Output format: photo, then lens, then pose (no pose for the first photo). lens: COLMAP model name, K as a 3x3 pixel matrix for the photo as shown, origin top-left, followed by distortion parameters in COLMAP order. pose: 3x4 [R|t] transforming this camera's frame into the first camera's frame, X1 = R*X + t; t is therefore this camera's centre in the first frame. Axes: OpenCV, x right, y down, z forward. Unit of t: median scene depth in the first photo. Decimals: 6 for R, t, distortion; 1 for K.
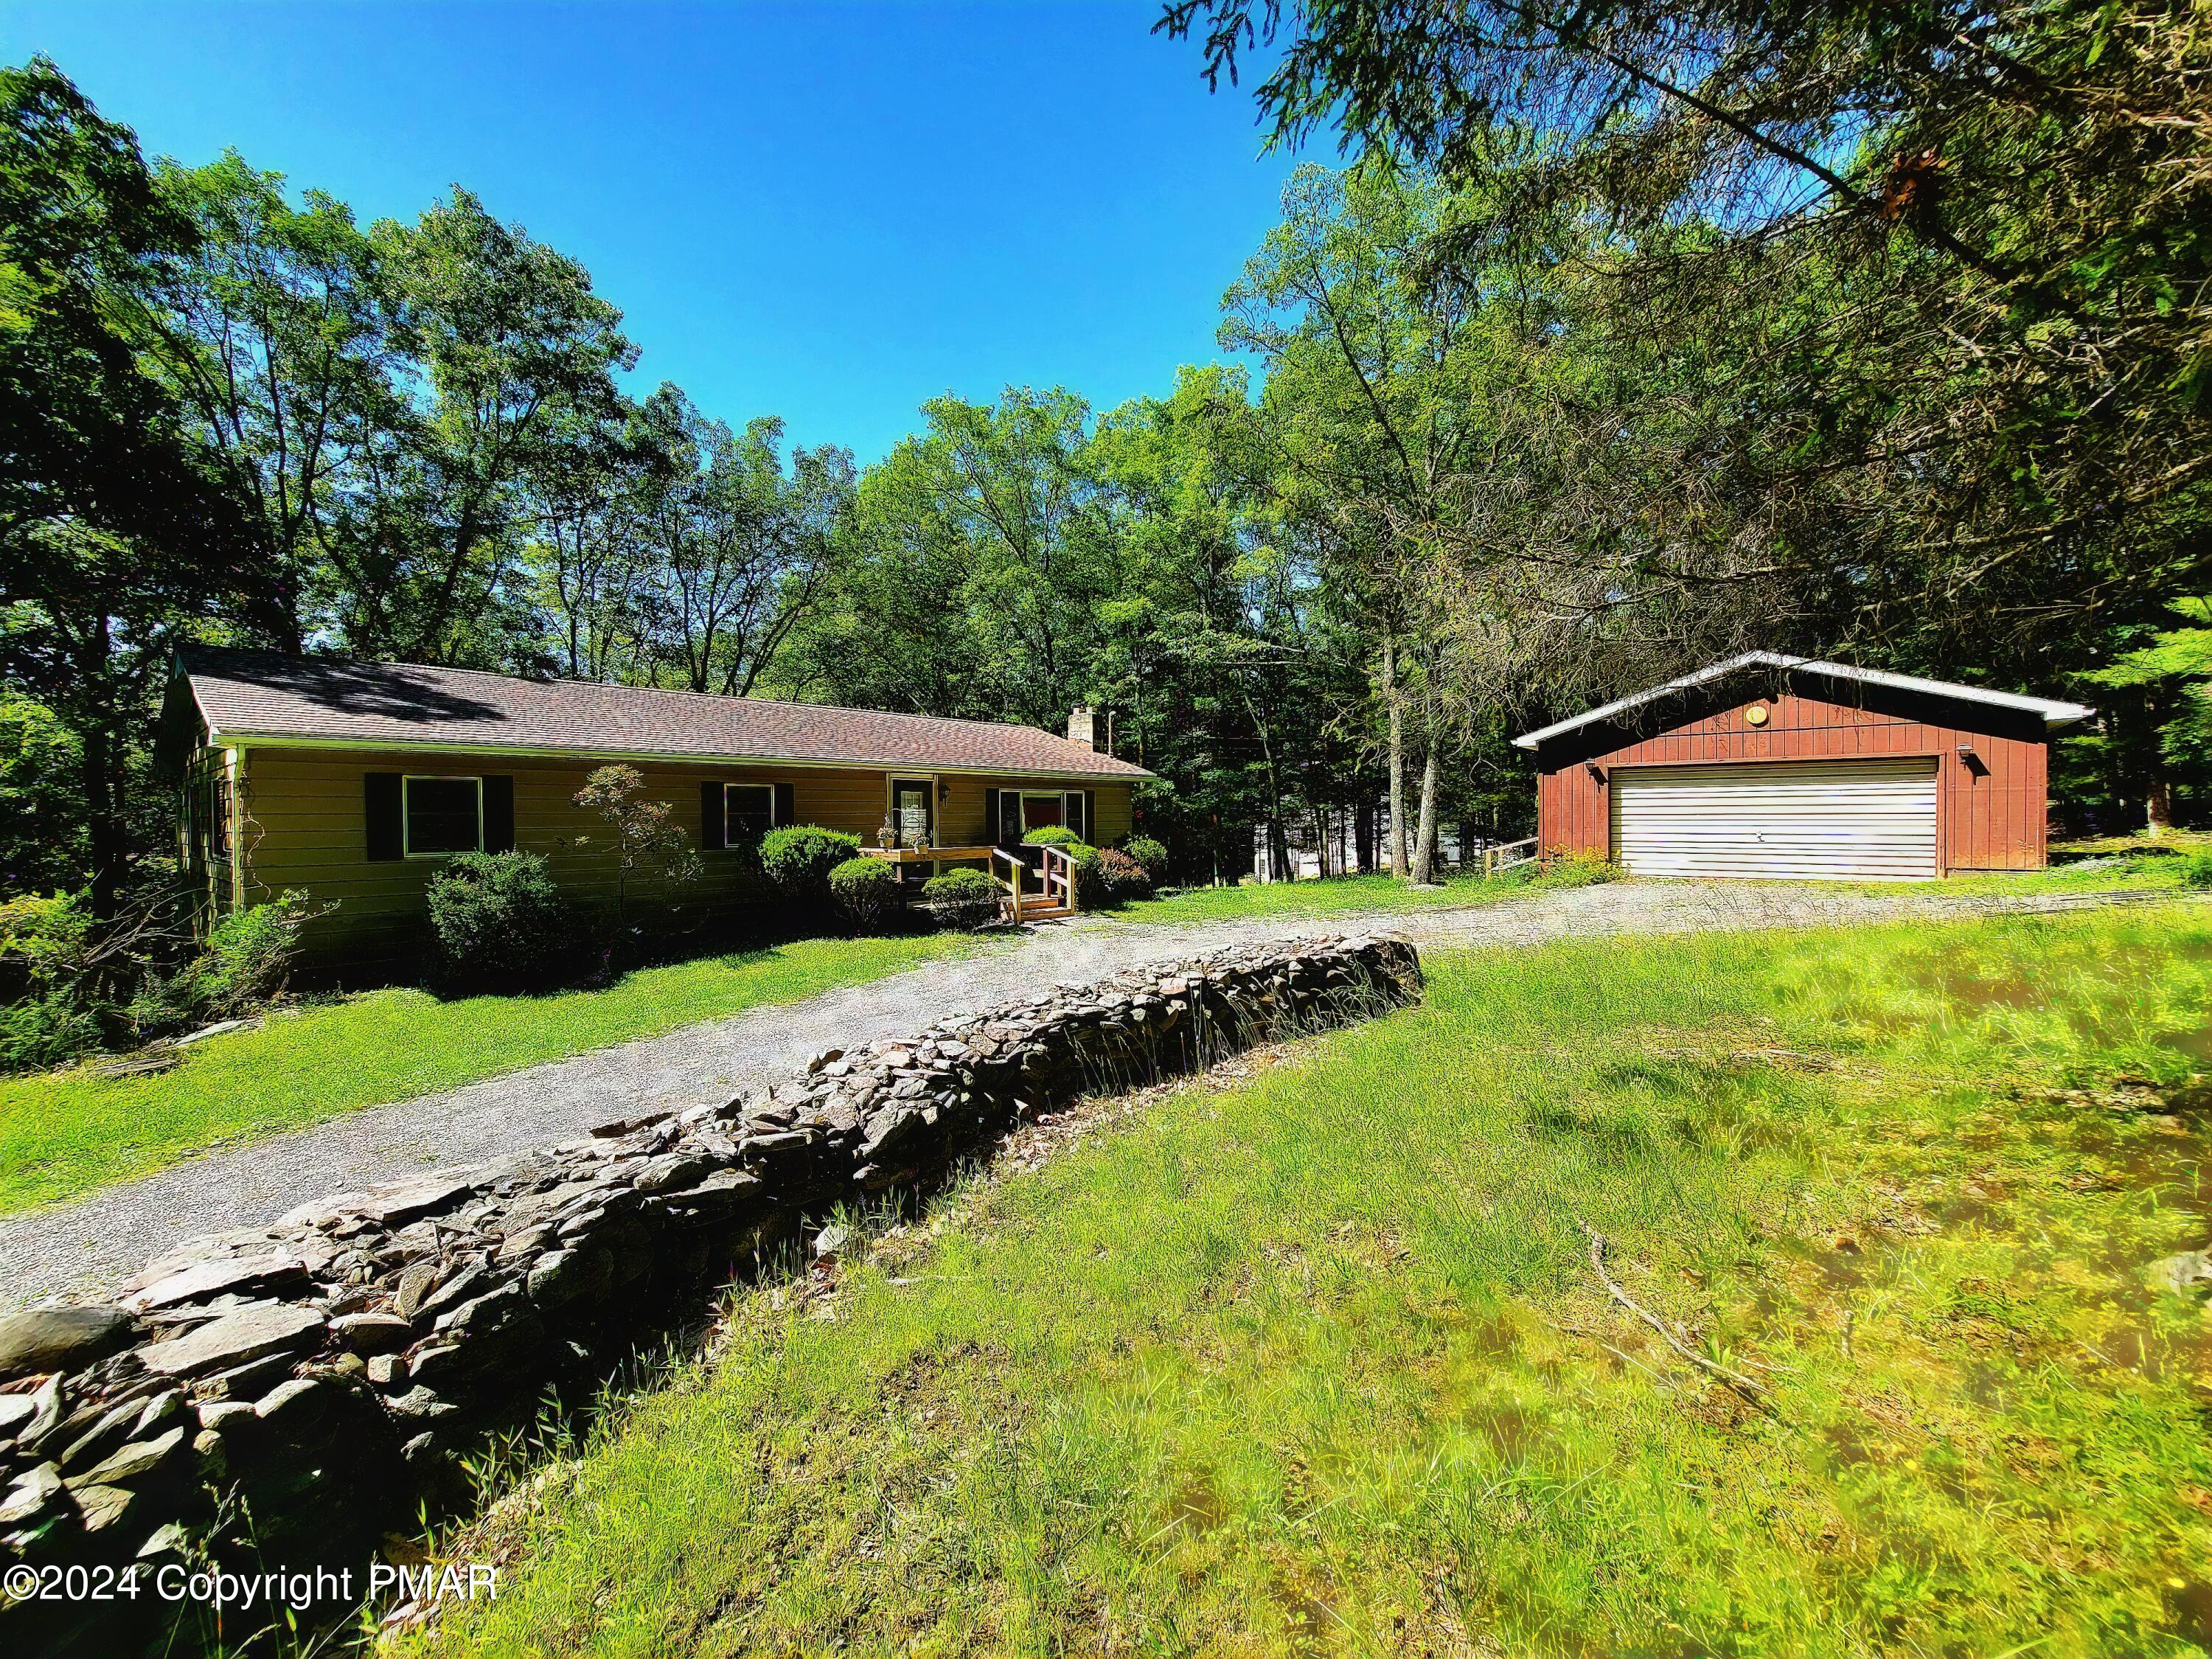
lens RADIAL K [[904.9, 0, 1106.0], [0, 904.9, 829.5], [0, 0, 1]] dist [-0.006275, 0.006216]
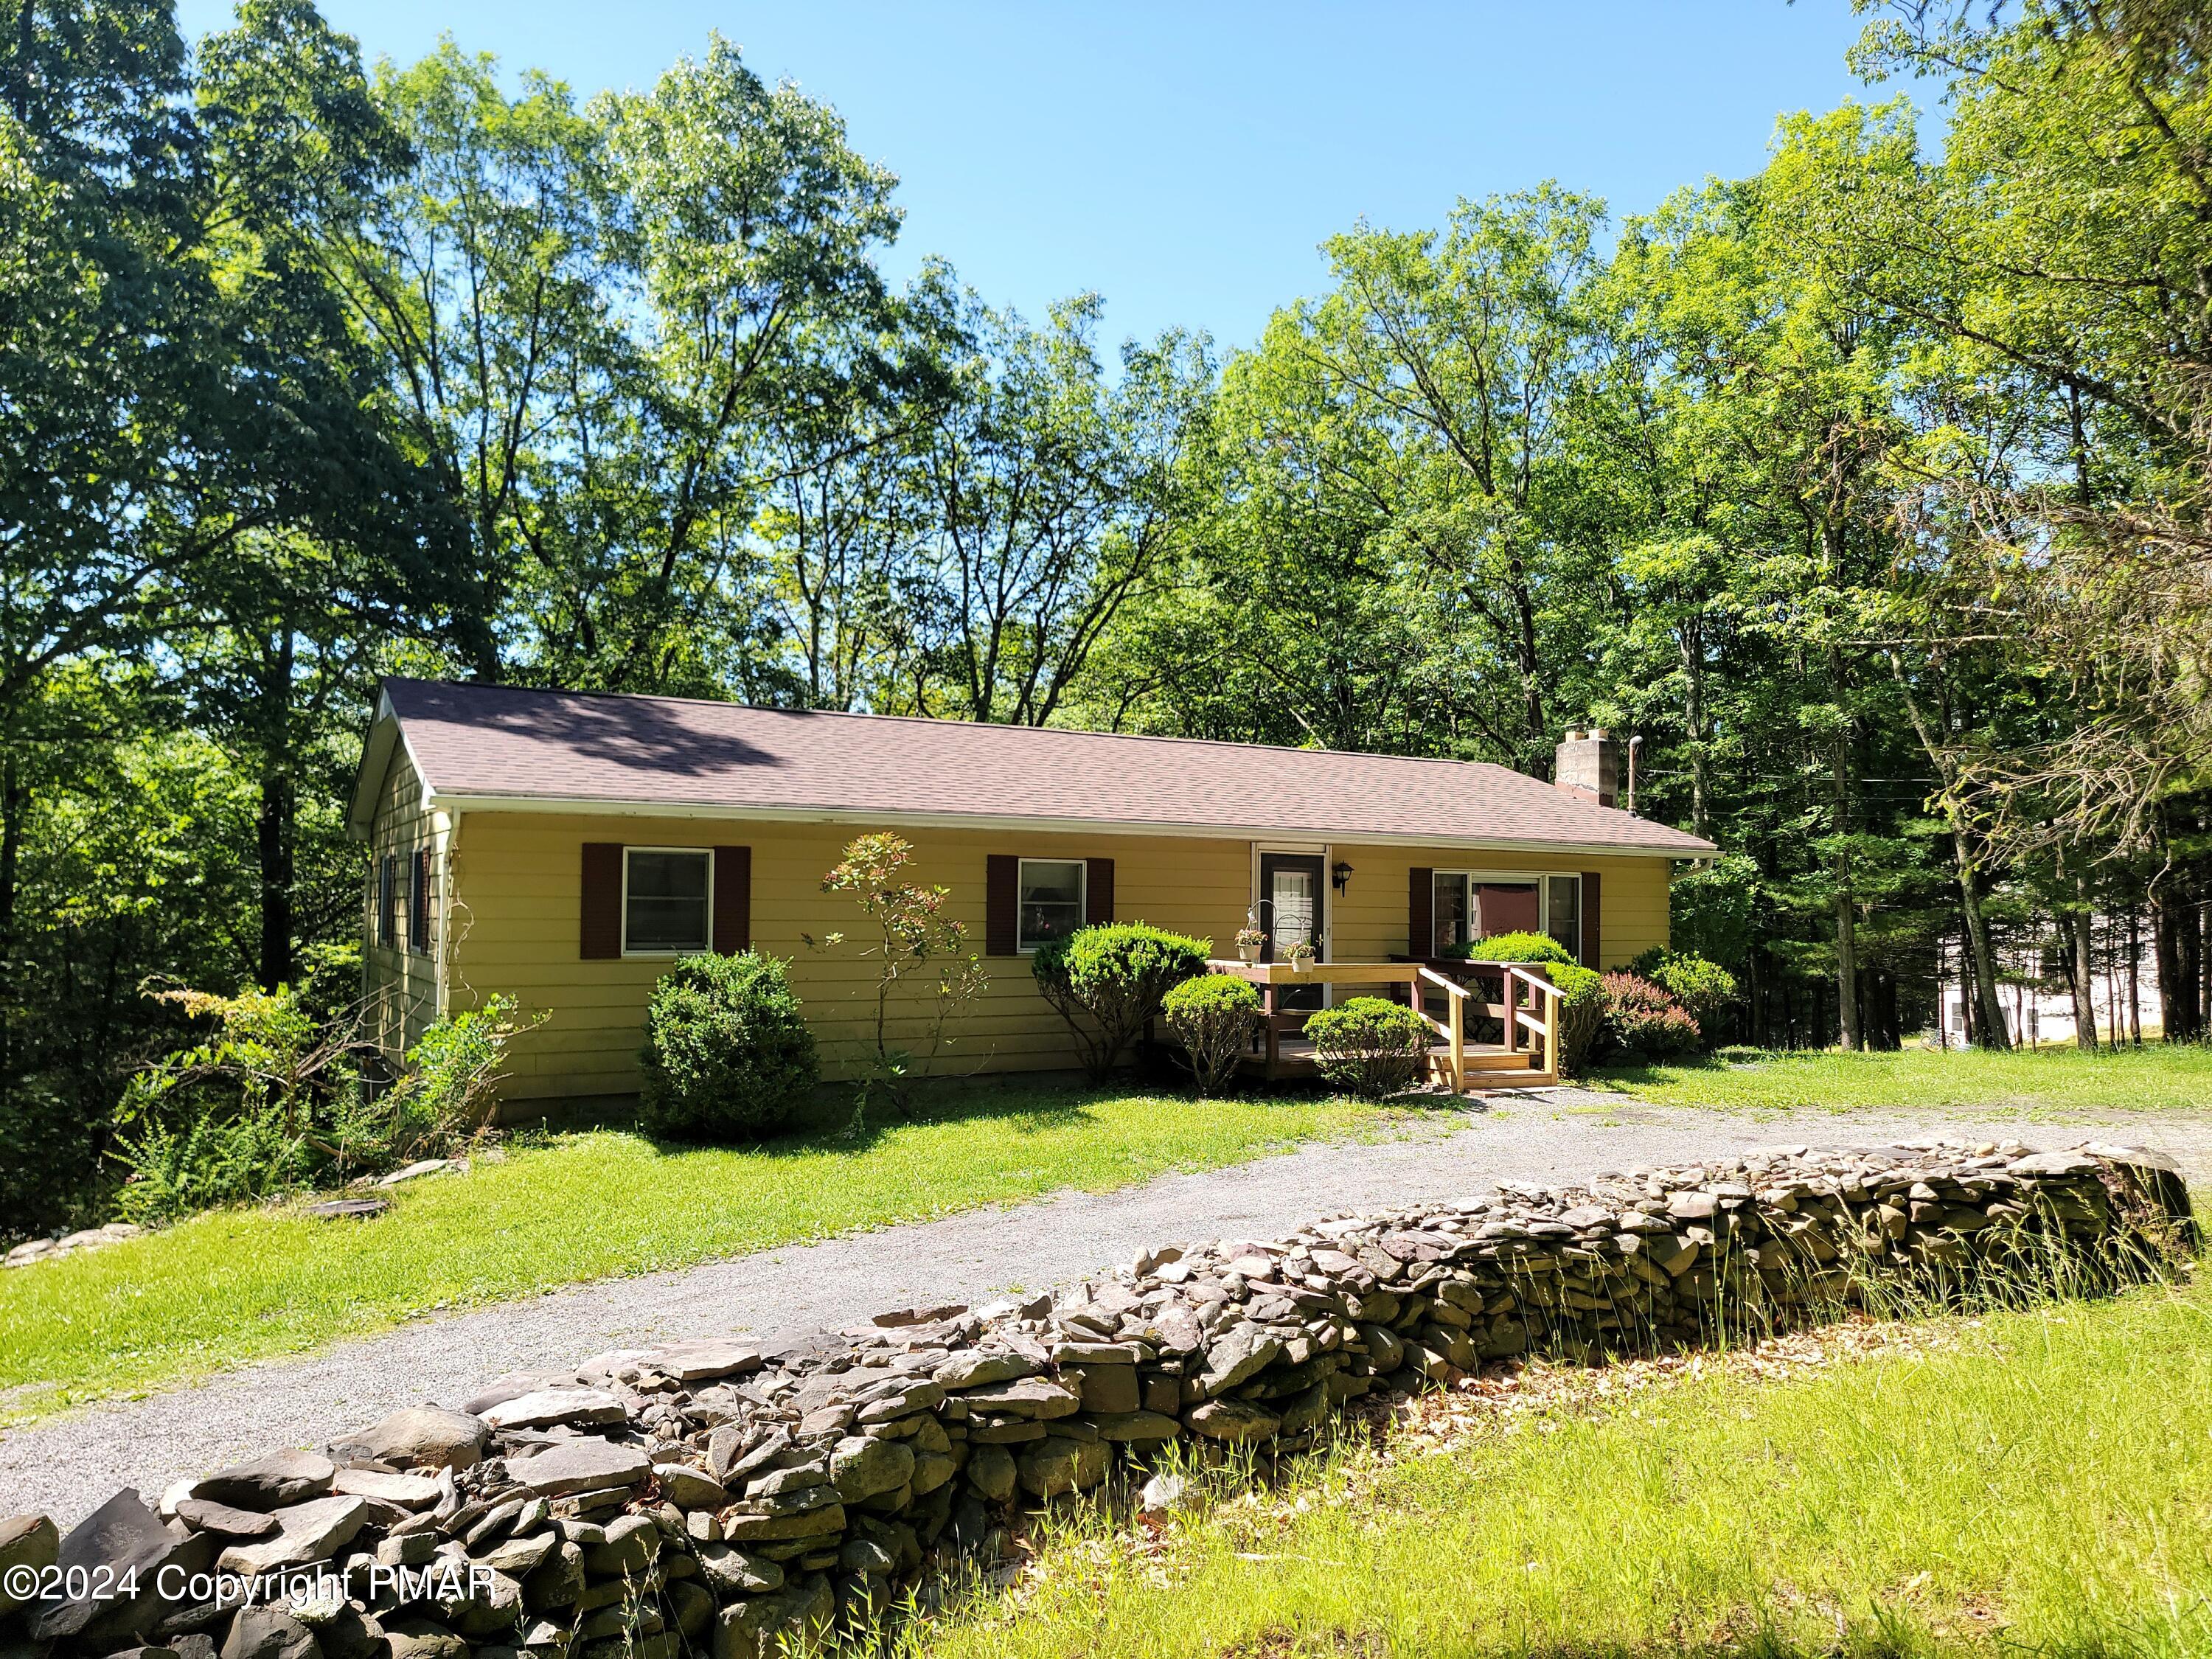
lens RADIAL K [[1551.0, 0, 1106.0], [0, 1551.0, 829.5], [0, 0, 1]] dist [0.094224, -0.115904]
pose [[0.944977, 0.002799, -0.327126, 0.026549], [-0.023393, 0.997982, -0.059037, -0.006589], [0.326300, 0.063441, 0.943135, -0.097422]]
